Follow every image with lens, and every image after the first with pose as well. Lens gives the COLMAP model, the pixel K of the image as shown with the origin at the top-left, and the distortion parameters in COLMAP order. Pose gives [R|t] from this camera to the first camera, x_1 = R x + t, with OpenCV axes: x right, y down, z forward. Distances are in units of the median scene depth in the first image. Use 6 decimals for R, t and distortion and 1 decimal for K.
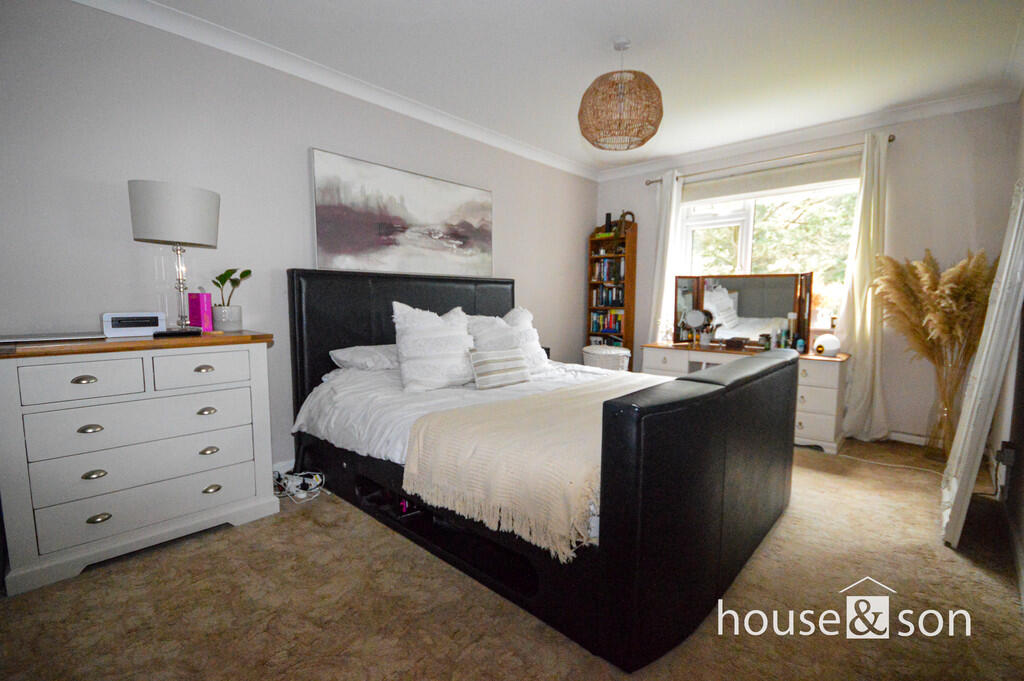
lens RADIAL K [[458.3, 0, 512.4], [0, 458.3, 338.9], [0, 0, 1]] dist [-0.003295, 0.000263]
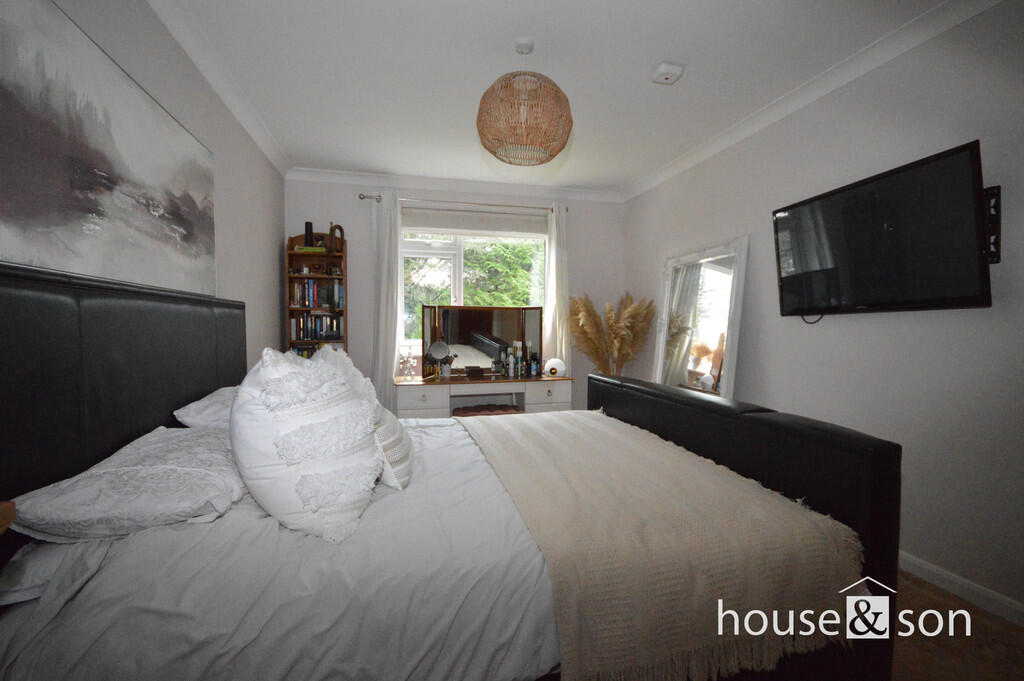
lens RADIAL K [[458.3, 0, 512.4], [0, 458.3, 338.9], [0, 0, 1]] dist [-0.003295, 0.000263]
pose [[0.537108, -0.026802, 0.843087, -0.327058], [0.075548, 0.997007, -0.016435, -0.040384], [-0.840123, 0.072521, 0.537525, 0.351290]]
